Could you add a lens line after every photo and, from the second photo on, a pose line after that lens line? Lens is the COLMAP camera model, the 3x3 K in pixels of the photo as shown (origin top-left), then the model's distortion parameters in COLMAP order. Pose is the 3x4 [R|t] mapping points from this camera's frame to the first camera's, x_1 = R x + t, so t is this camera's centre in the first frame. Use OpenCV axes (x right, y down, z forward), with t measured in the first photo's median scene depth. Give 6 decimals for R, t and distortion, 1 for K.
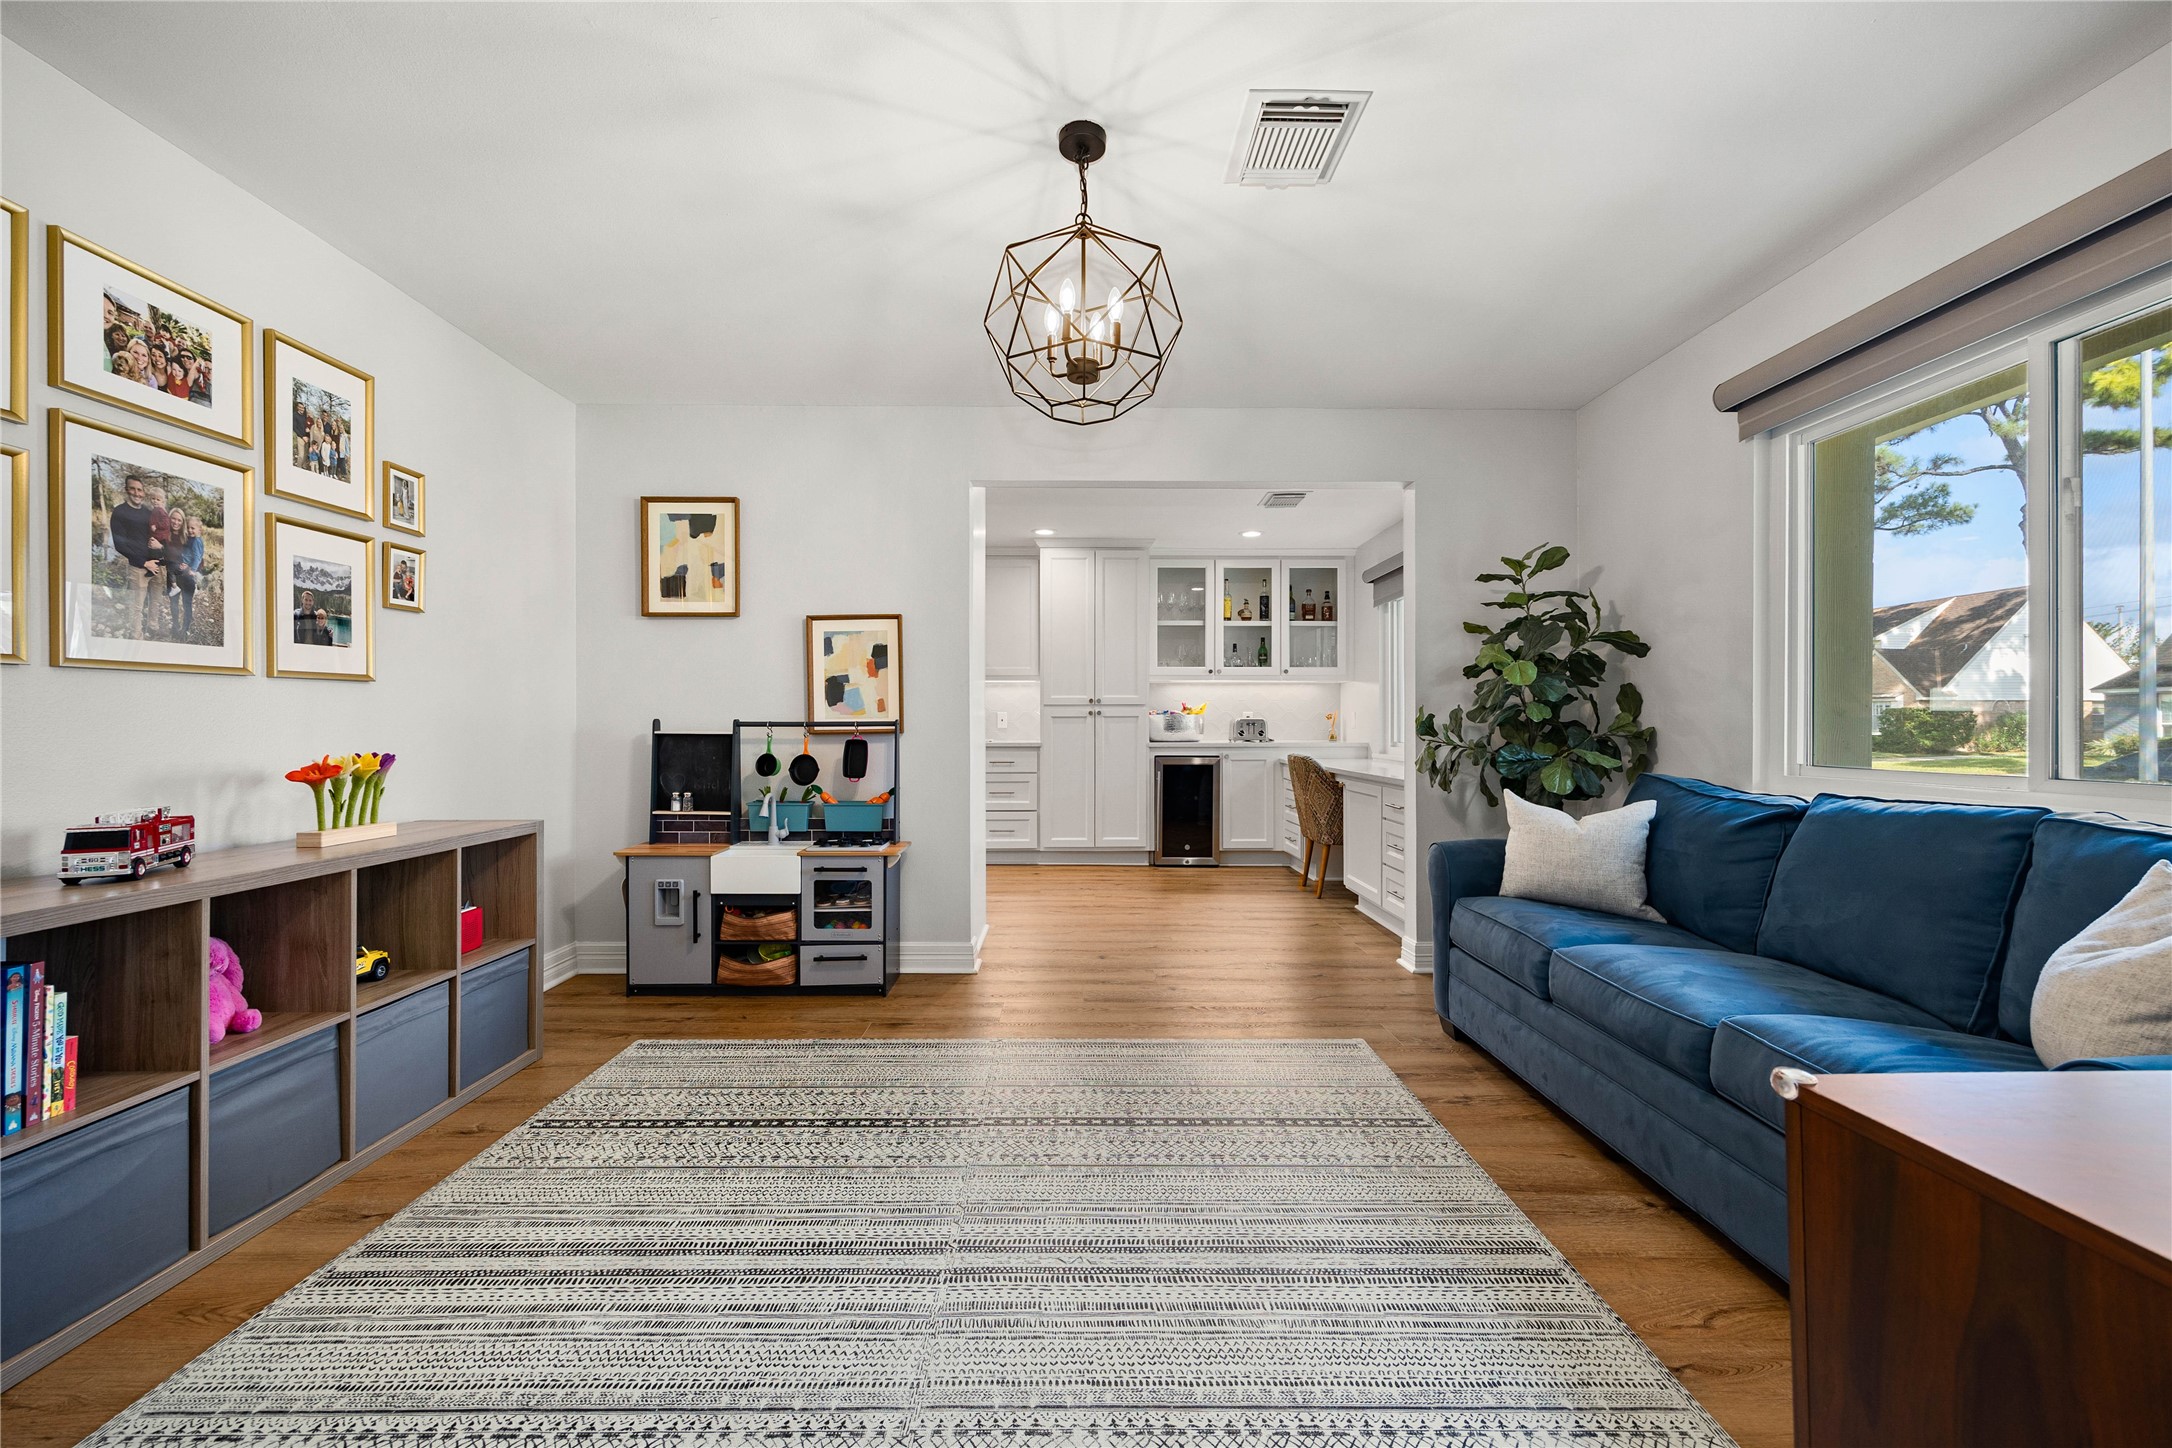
lens RADIAL K [[860.0, 0, 1072.4], [0, 860.0, 723.4], [0, 0, 1]] dist [0.001973, -0.000781]
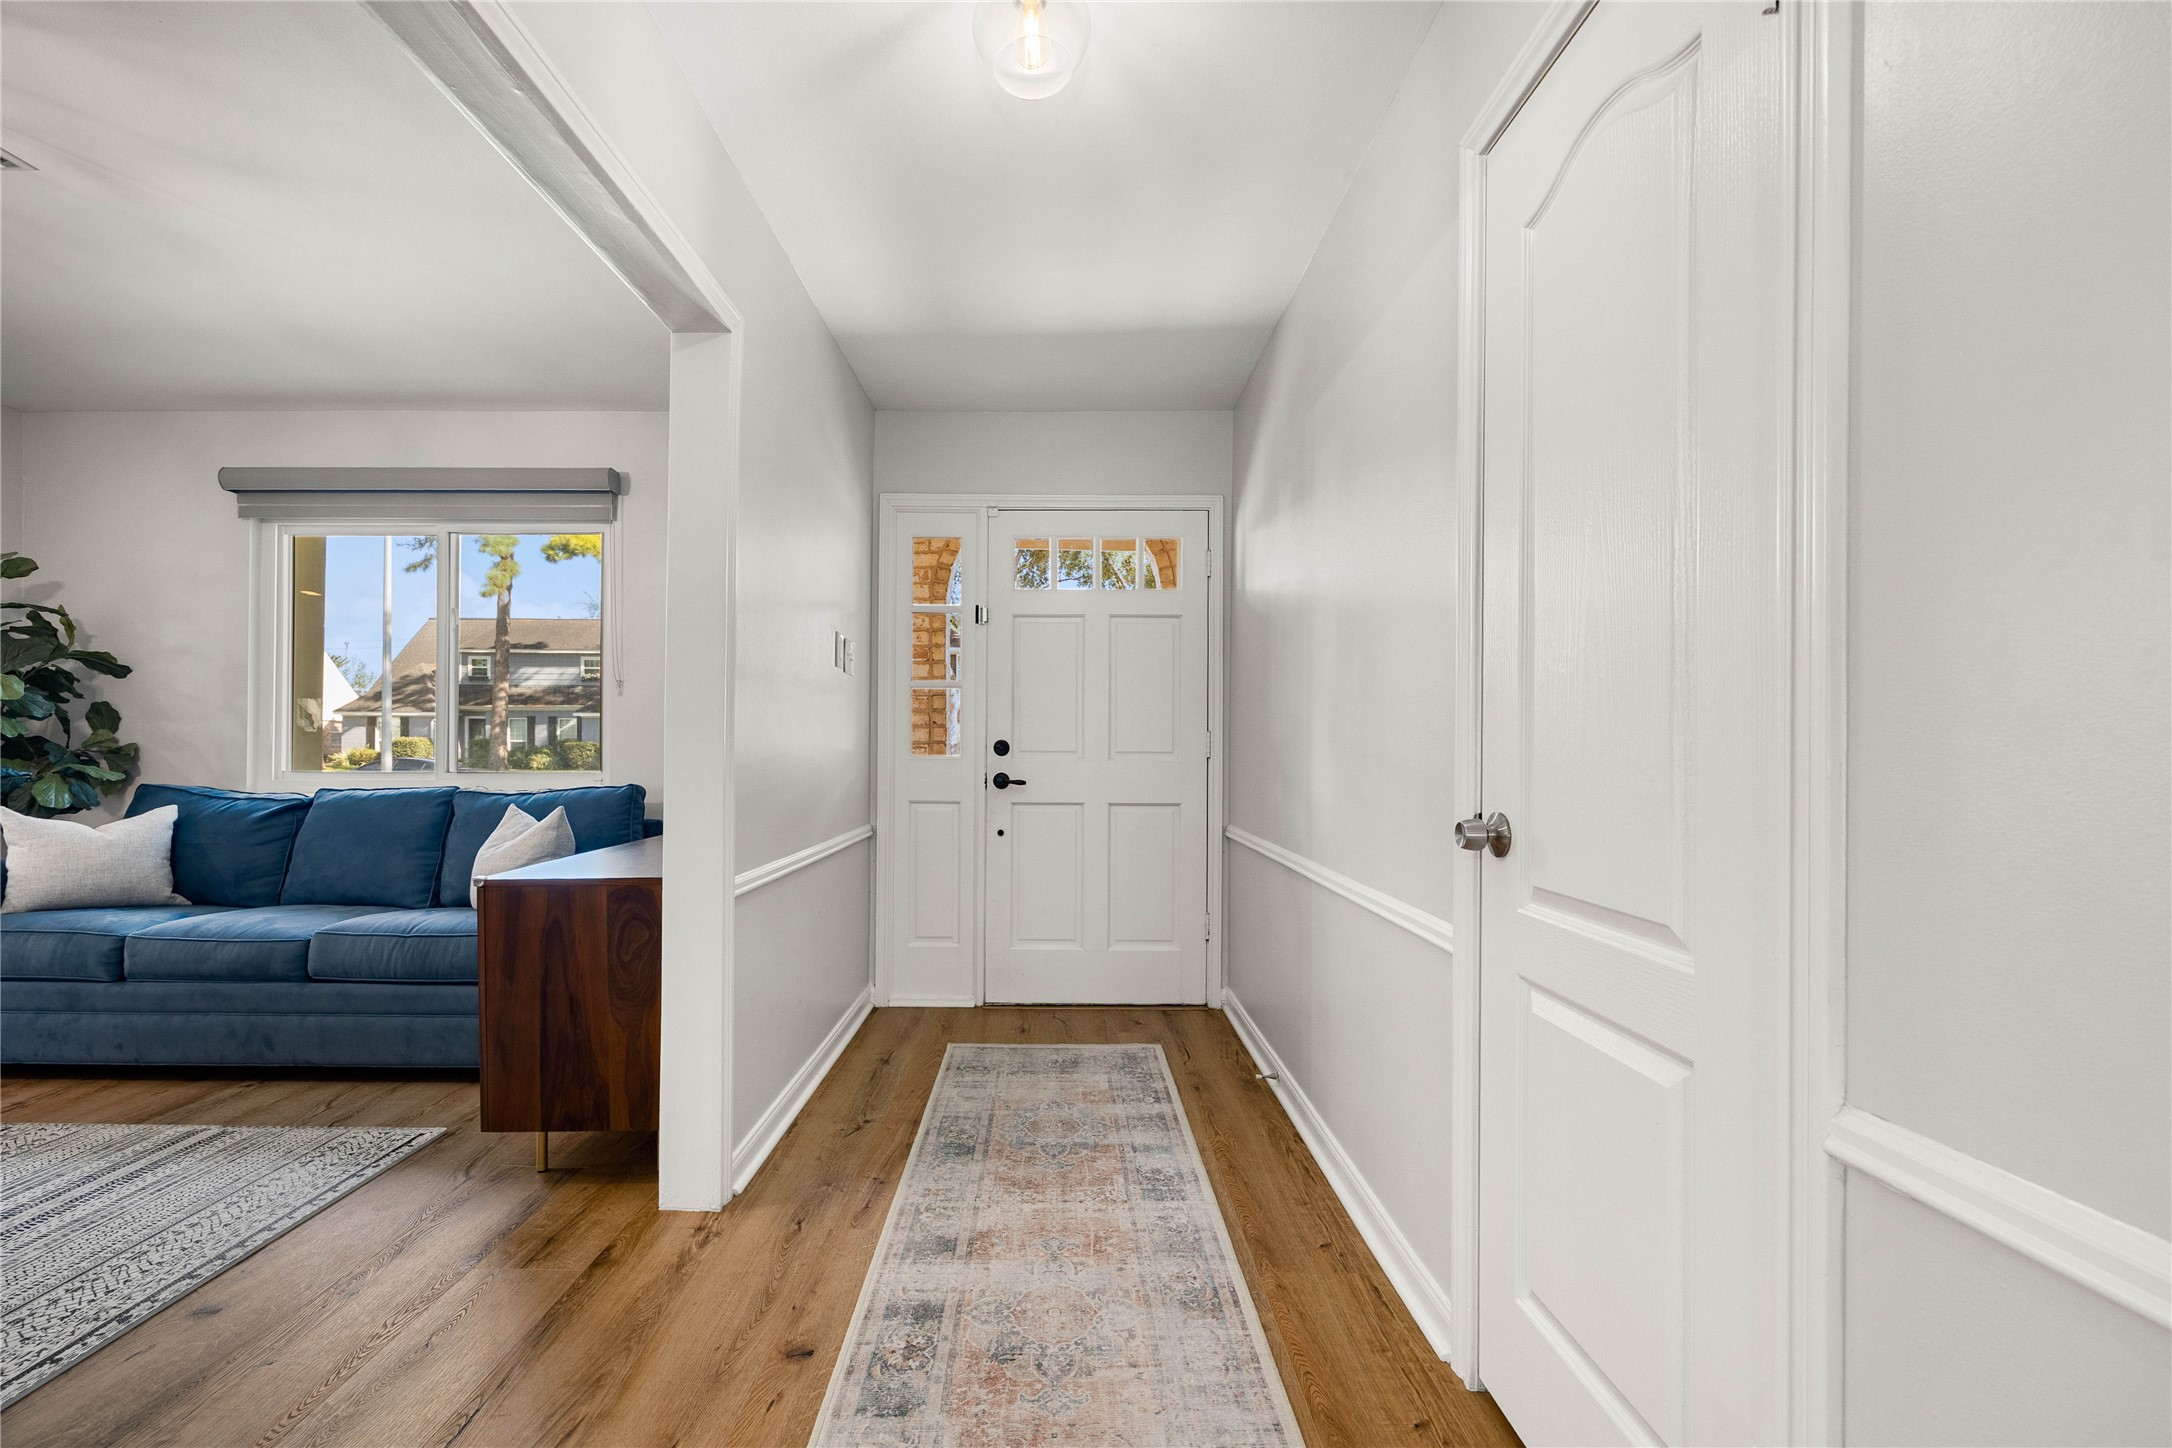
lens RADIAL K [[900.1, 0, 1042.6], [0, 900.1, 740.7], [0, 0, 1]] dist [0.000150, -0.000437]
pose [[0.024254, 0.004990, 0.999693, -0.640170], [-0.008238, 0.999955, -0.004791, -0.003988], [-0.999672, -0.008119, 0.024294, -0.268994]]
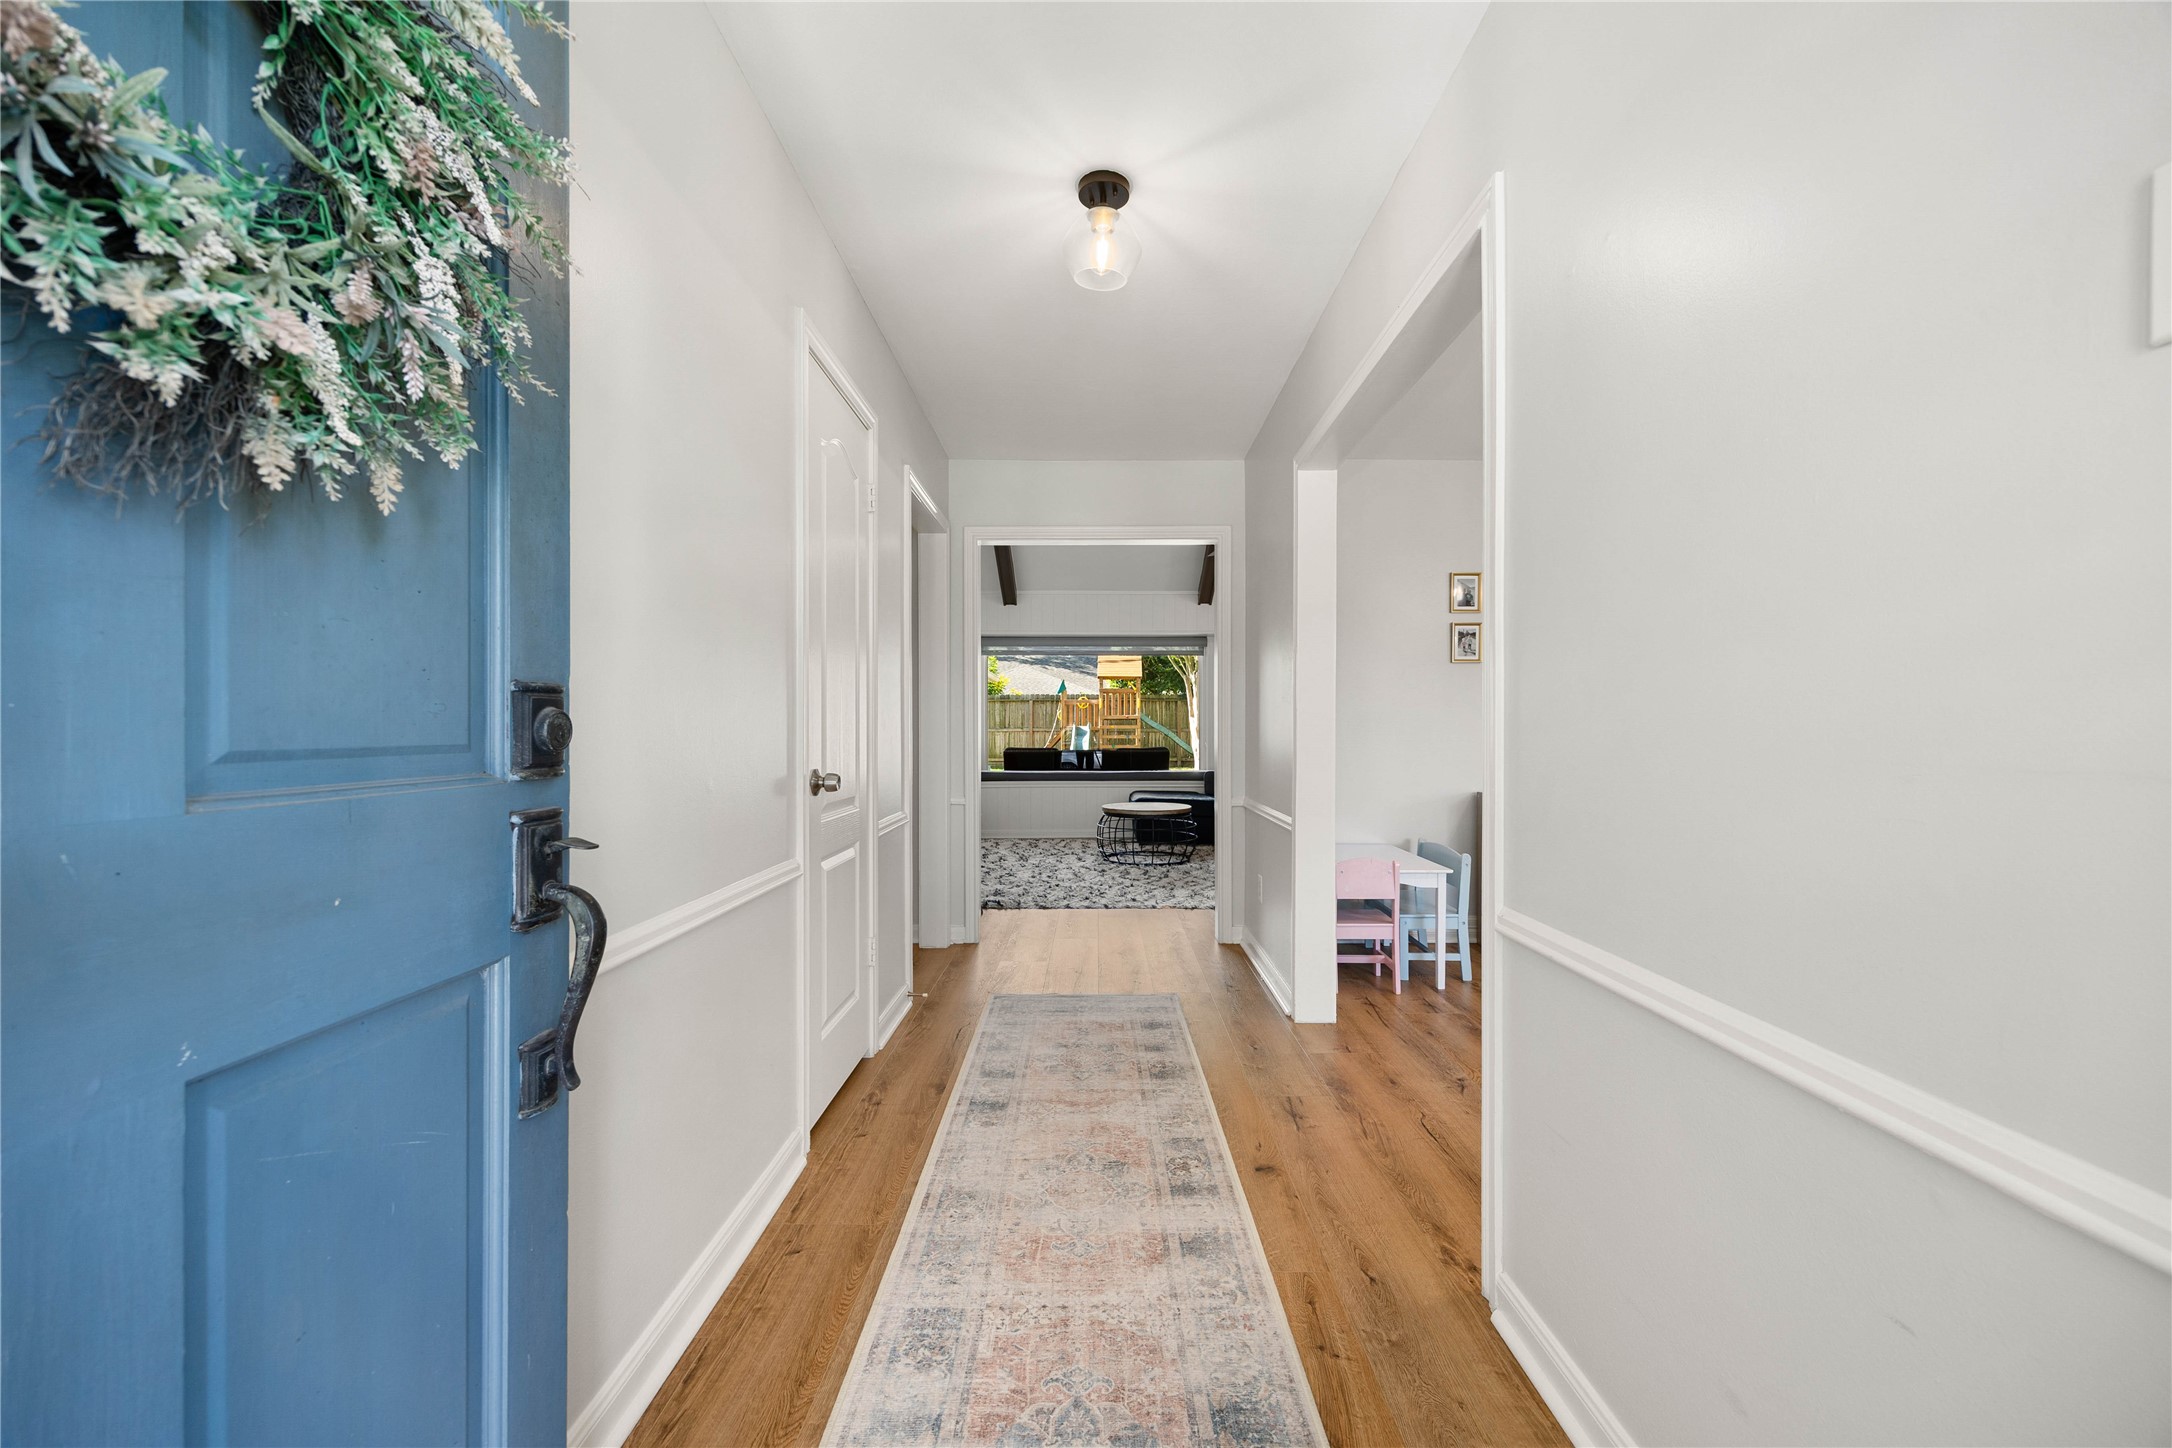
lens RADIAL K [[860.0, 0, 1102.7], [0, 860.0, 730.4], [0, 0, 1]] dist [0.001973, -0.000781]
pose [[0.004519, 0.000799, -0.999989, 0.970929], [0.005074, 0.999987, 0.000822, -0.002915], [0.999977, -0.005078, 0.004515, -0.243255]]
